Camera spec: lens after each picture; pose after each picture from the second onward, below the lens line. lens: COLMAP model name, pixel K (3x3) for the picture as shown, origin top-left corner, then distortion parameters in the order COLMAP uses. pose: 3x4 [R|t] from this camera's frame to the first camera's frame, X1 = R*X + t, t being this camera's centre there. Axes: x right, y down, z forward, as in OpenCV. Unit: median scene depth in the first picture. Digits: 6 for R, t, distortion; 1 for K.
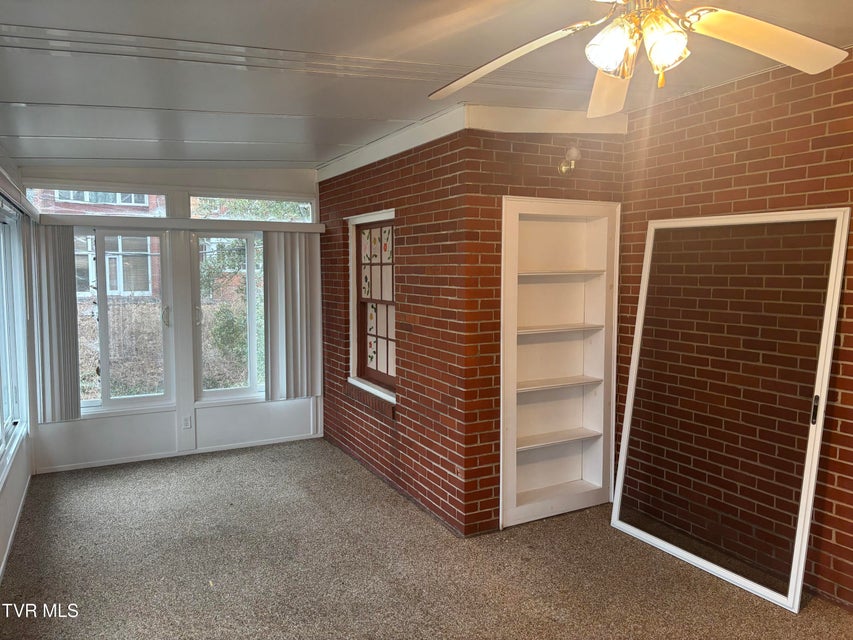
lens RADIAL K [[642.0, 0, 427.7], [0, 642.0, 317.1], [0, 0, 1]] dist [0.067921, -0.006793]
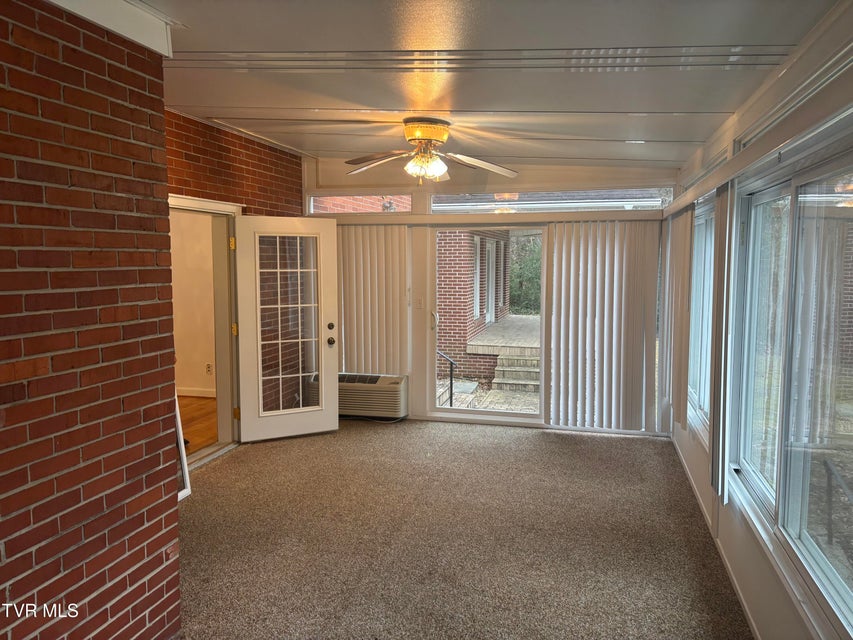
lens RADIAL K [[642.0, 0, 427.9], [0, 642.0, 321.2], [0, 0, 1]] dist [0.067921, -0.006793]
pose [[-0.744768, -0.065340, 0.664117, -0.594883], [0.047454, 0.987490, 0.150373, -0.094437], [-0.665634, 0.143508, -0.732350, 1.272038]]
